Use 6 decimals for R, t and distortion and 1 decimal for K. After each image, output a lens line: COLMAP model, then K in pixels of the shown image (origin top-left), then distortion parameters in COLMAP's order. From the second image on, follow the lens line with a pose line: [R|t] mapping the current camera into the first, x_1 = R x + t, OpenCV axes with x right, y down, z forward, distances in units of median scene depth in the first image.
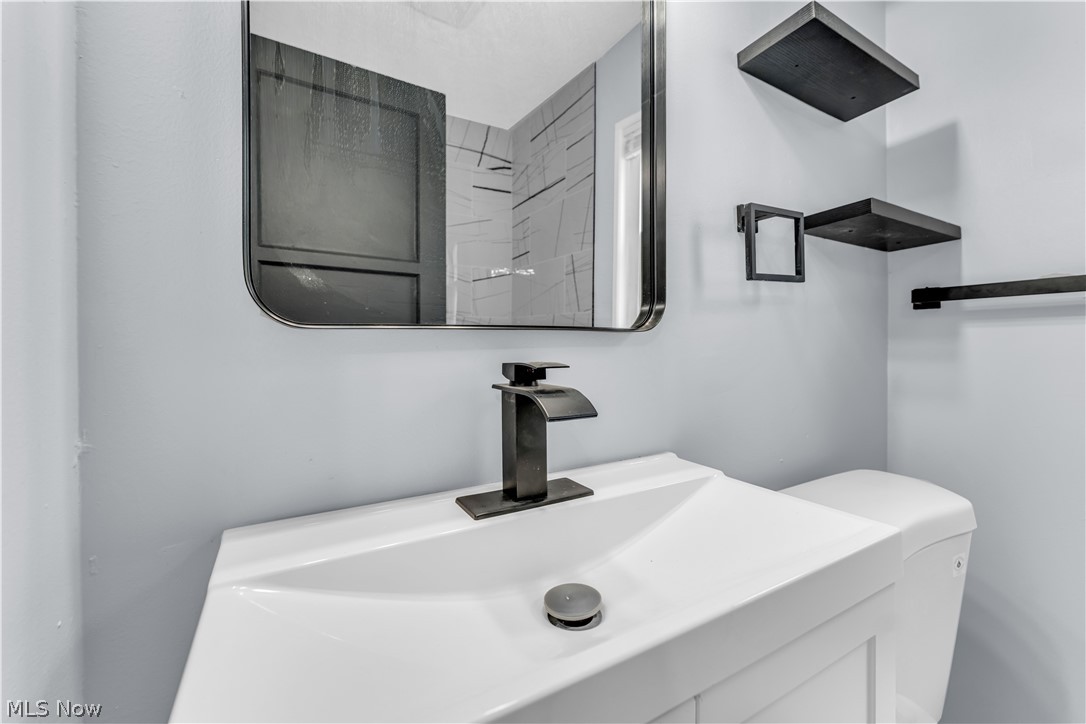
lens RADIAL K [[444.8, 0, 542.0], [0, 444.8, 356.2], [0, 0, 1]] dist [0.008698, 0.000056]
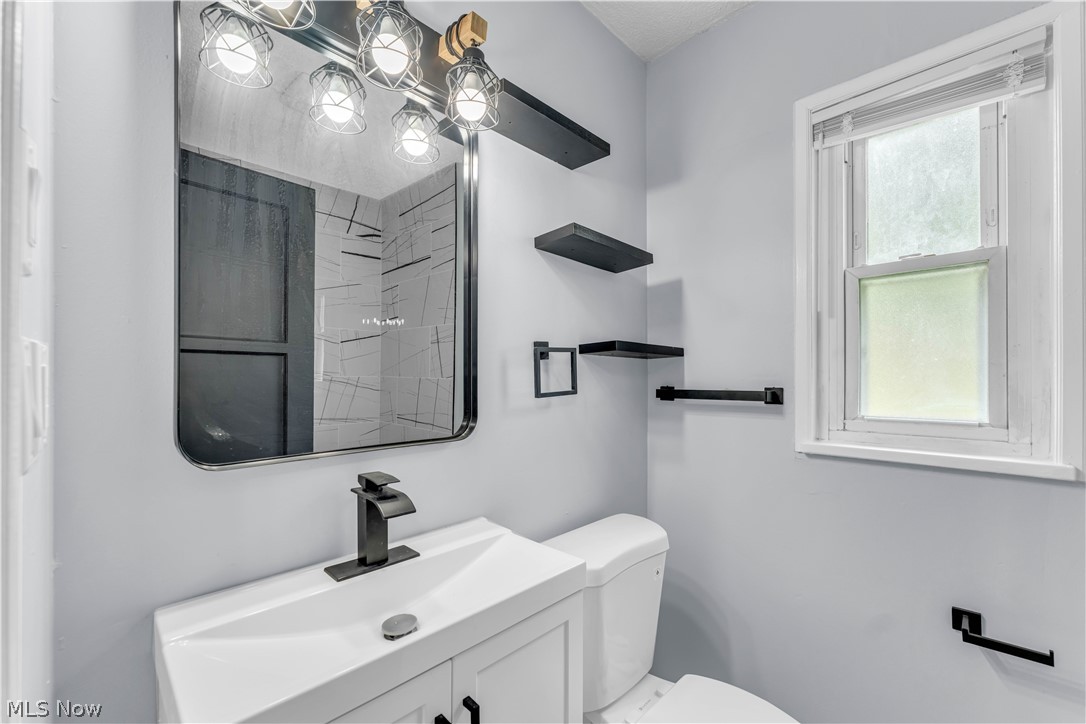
lens RADIAL K [[444.8, 0, 538.7], [0, 444.8, 380.4], [0, 0, 1]] dist [0.008698, 0.000056]
pose [[0.966039, 0.003208, 0.258375, 0.076125], [0.002705, 0.999743, -0.022528, -0.182692], [-0.258381, 0.022462, 0.965782, -0.431138]]
